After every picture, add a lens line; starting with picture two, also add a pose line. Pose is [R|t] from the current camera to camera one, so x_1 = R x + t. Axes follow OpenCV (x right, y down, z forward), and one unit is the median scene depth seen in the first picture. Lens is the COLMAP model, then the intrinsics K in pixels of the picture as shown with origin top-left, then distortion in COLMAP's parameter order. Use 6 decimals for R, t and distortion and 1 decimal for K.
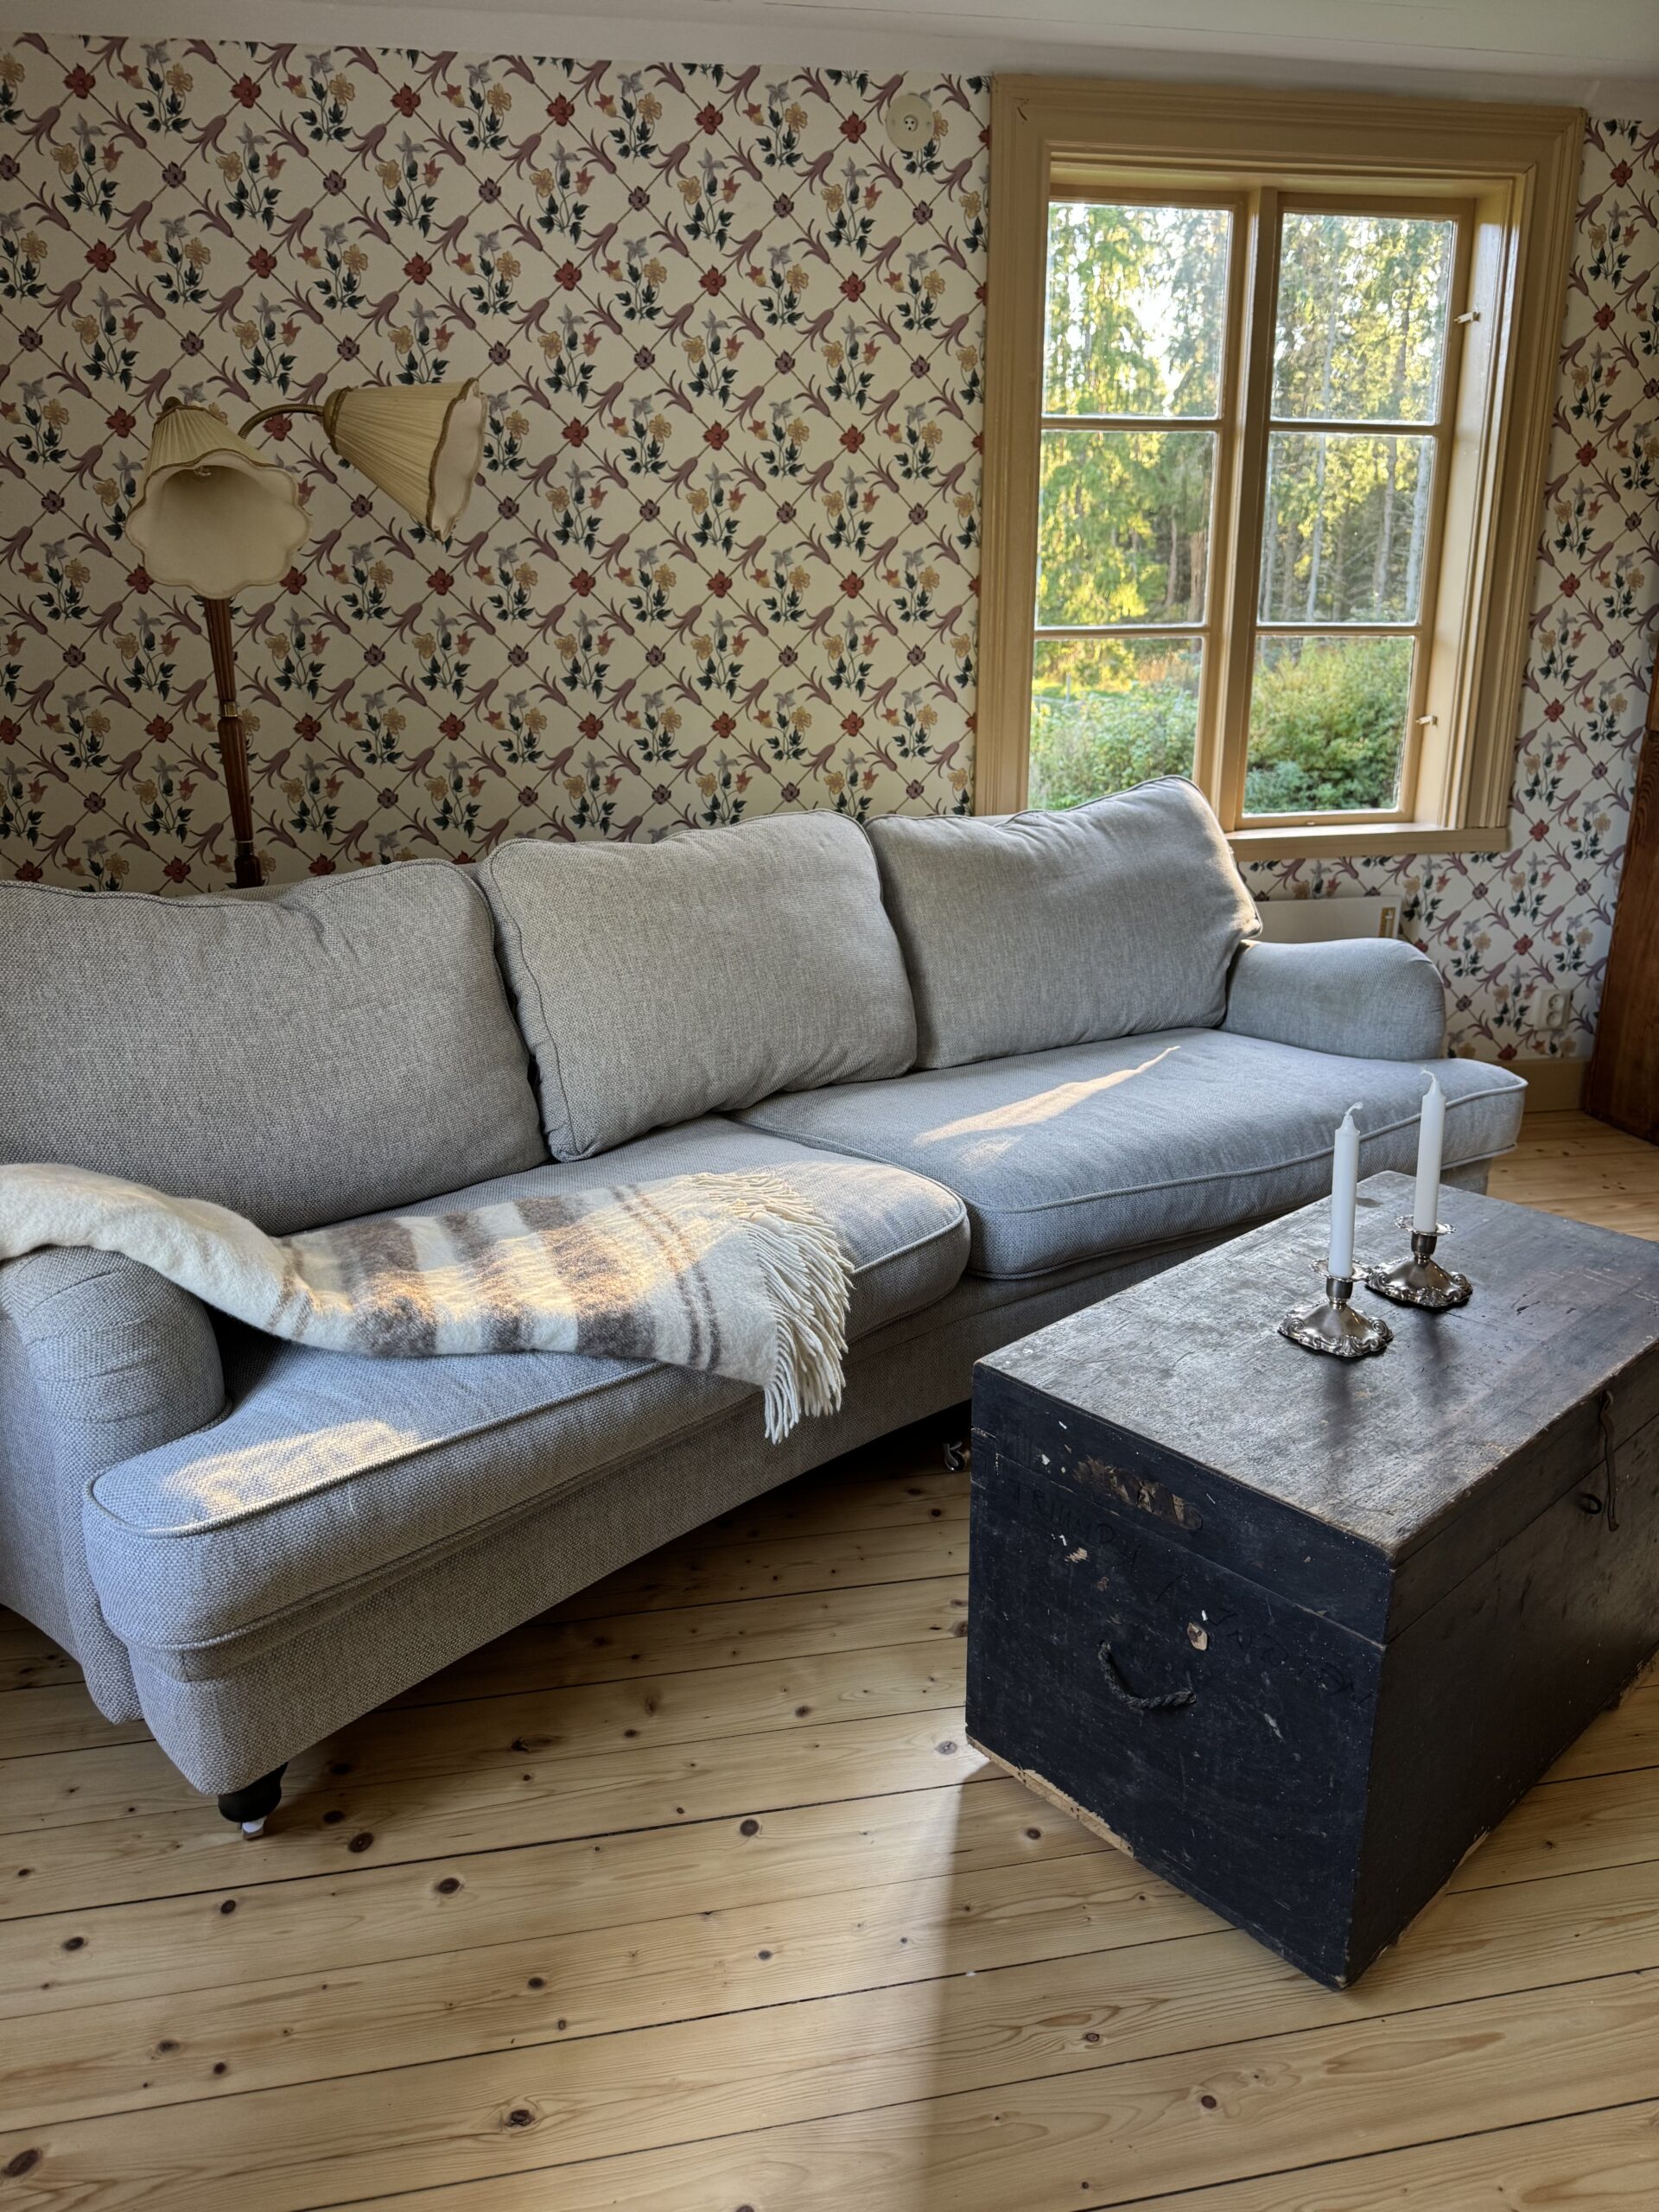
lens RADIAL K [[1549.1, 0, 808.9], [0, 1549.1, 1092.2], [0, 0, 1]] dist [0.134227, -0.184936]
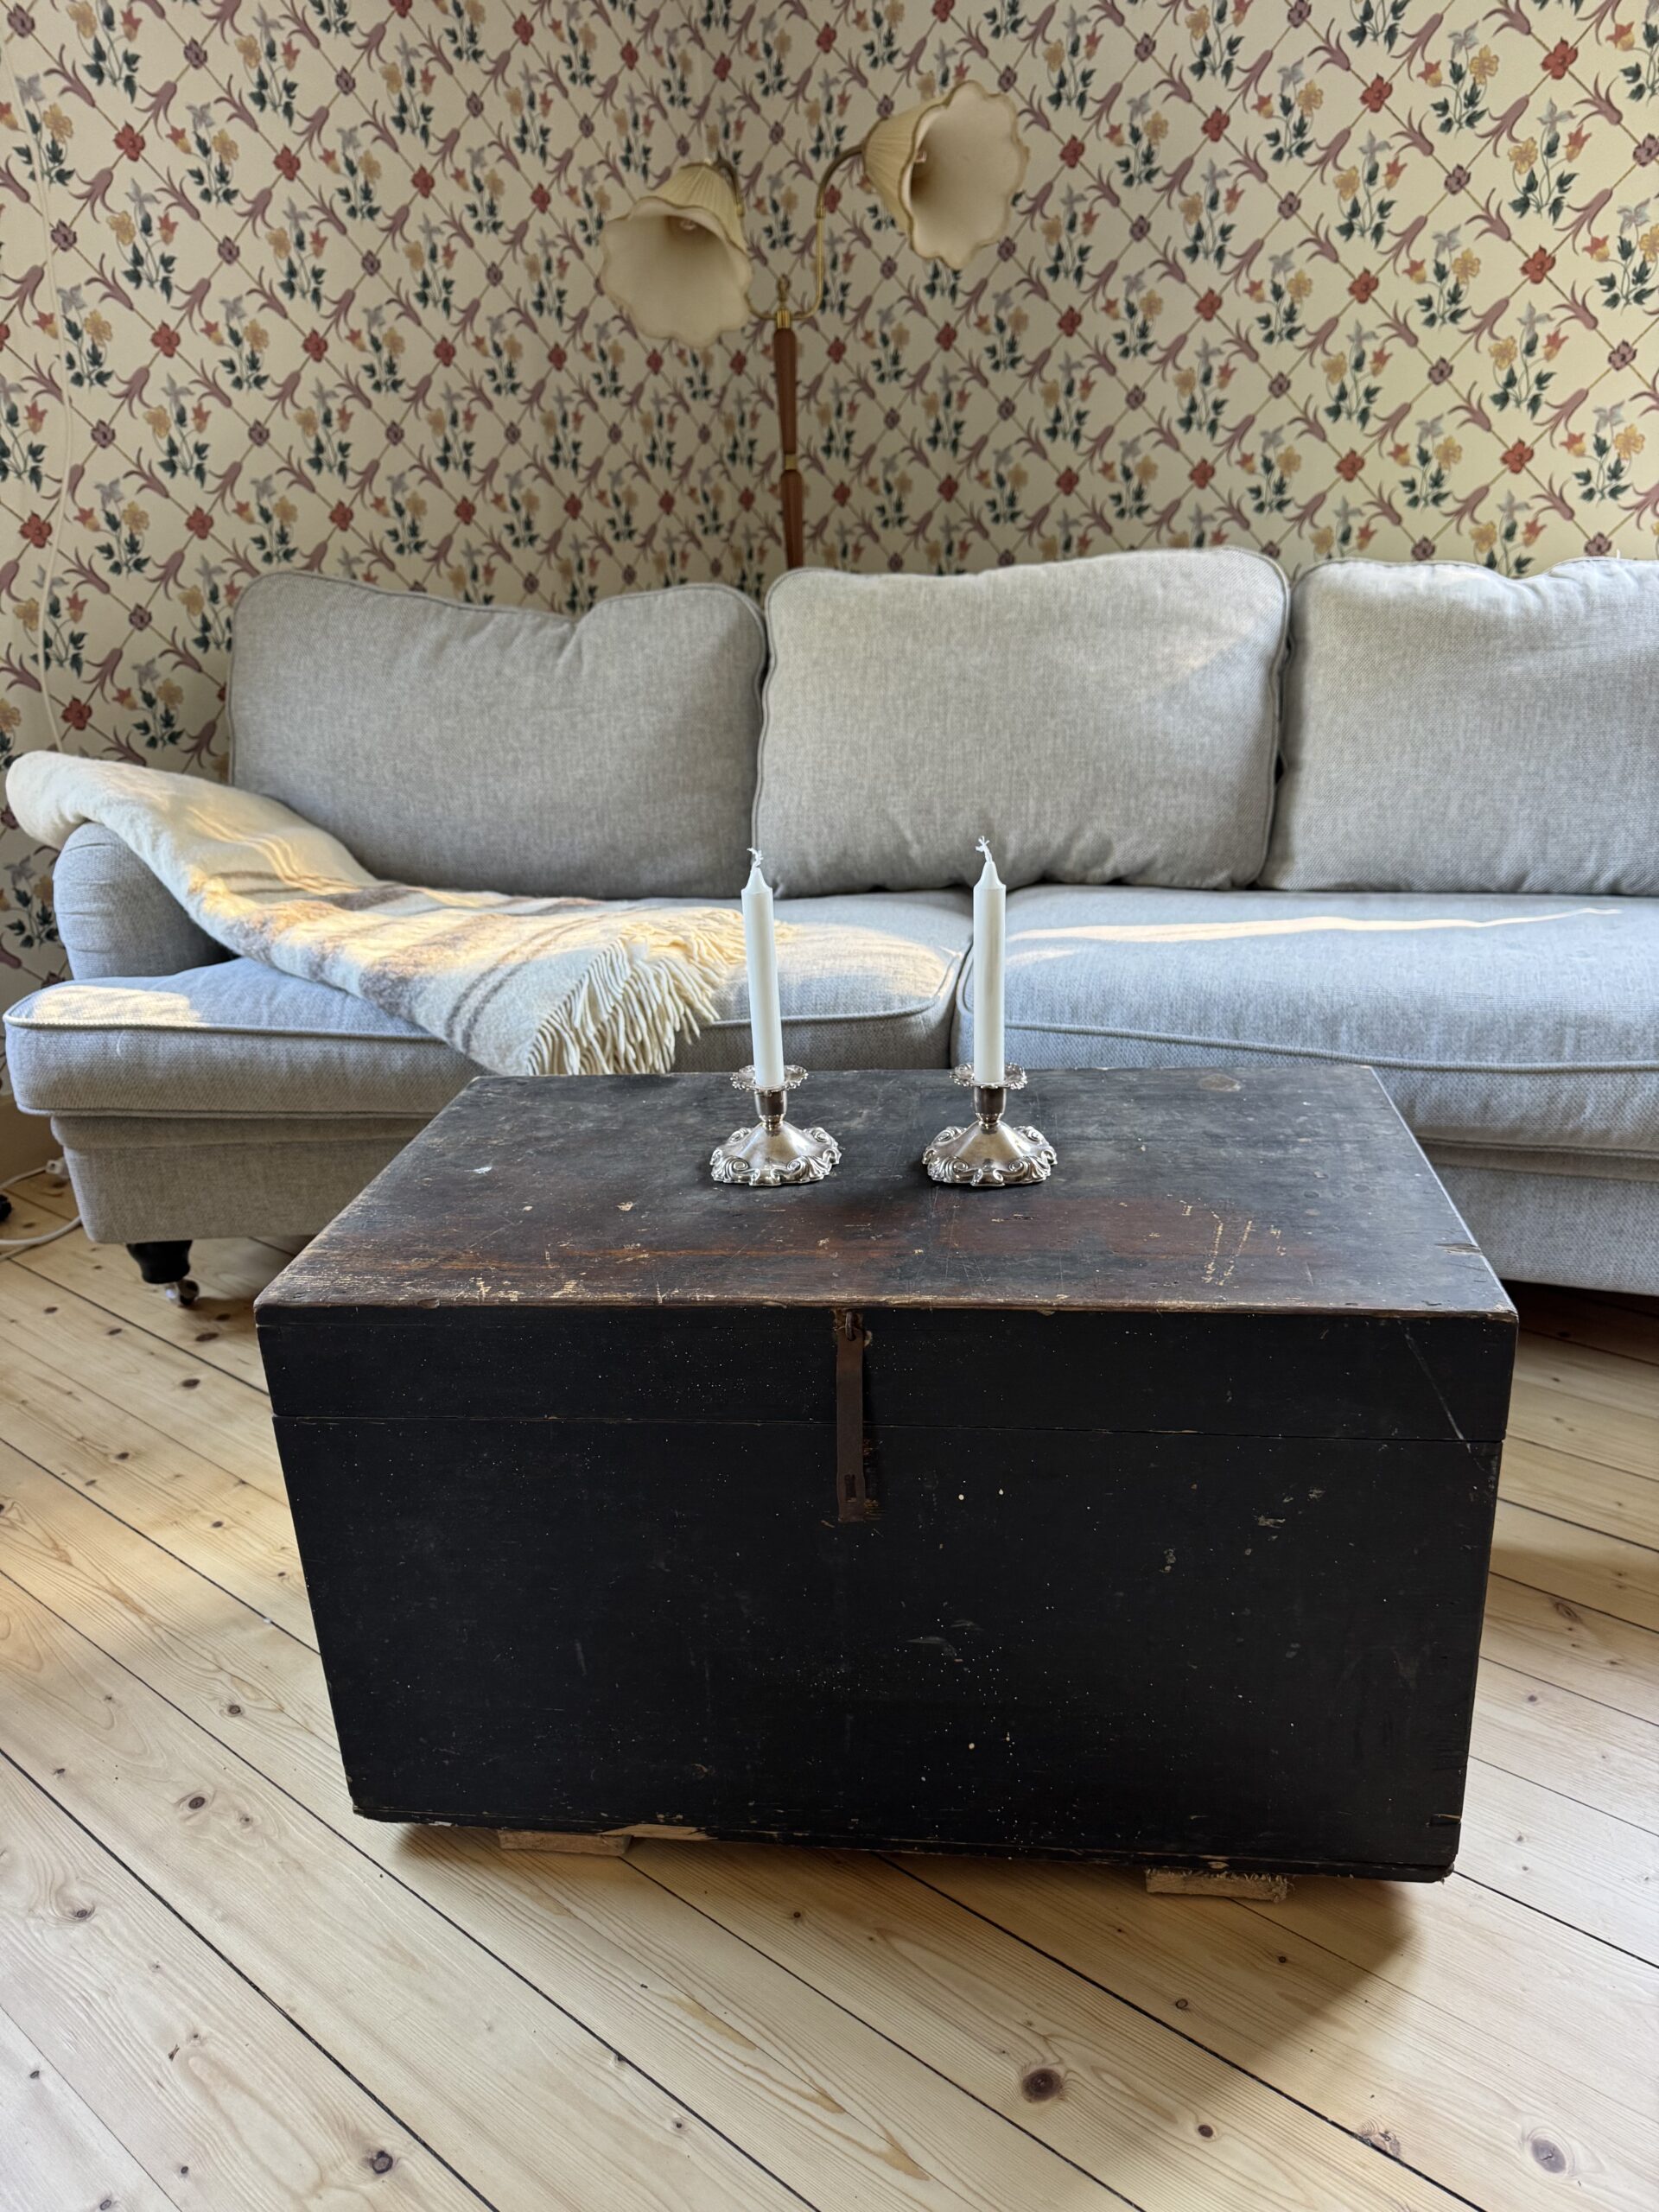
lens RADIAL K [[1627.4, 0, 825.8], [0, 1627.4, 1114.8], [0, 0, 1]] dist [0.005829, -0.068540]
pose [[0.620518, 0.237755, -0.747282, 0.664905], [-0.177719, 0.970774, 0.161290, 0.002565], [0.763789, 0.032723, 0.644636, 0.372501]]
